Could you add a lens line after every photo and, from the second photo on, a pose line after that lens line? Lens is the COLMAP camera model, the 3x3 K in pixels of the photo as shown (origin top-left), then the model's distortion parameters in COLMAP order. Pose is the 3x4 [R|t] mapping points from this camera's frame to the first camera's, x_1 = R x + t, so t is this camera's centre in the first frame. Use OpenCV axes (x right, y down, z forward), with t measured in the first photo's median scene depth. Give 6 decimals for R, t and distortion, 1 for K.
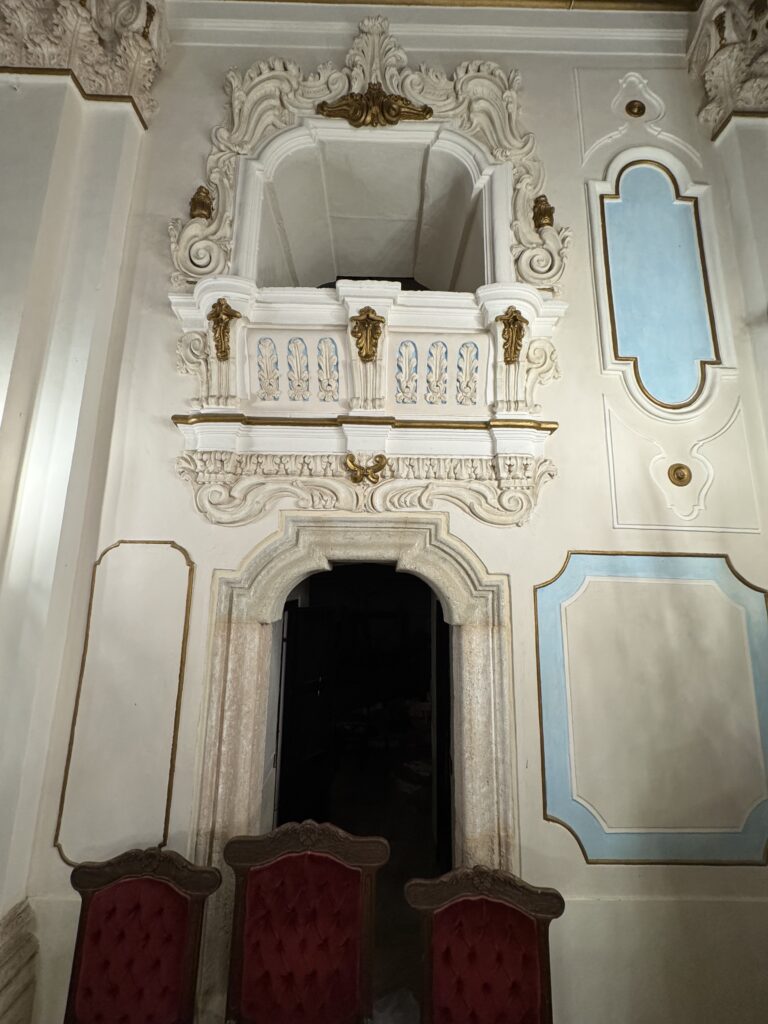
lens RADIAL K [[402.4, 0, 384.0], [0, 402.4, 512.0], [0, 0, 1]] dist [-0.003014, -0.000441]
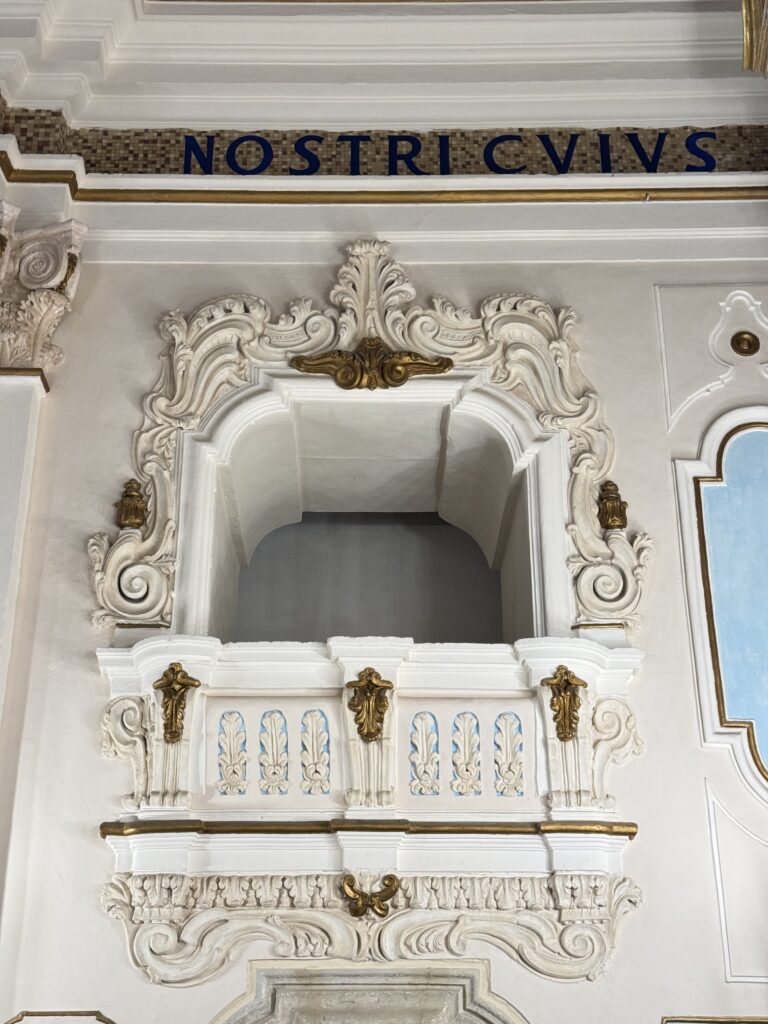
lens RADIAL K [[1416.9, 0, 372.1], [0, 1416.9, 511.6], [0, 0, 1]] dist [0.148349, -0.070155]
pose [[0.999861, -0.016569, -0.001593, -0.025389], [0.015604, 0.966321, -0.256865, -0.109013], [0.005796, 0.256805, 0.966446, -1.564265]]
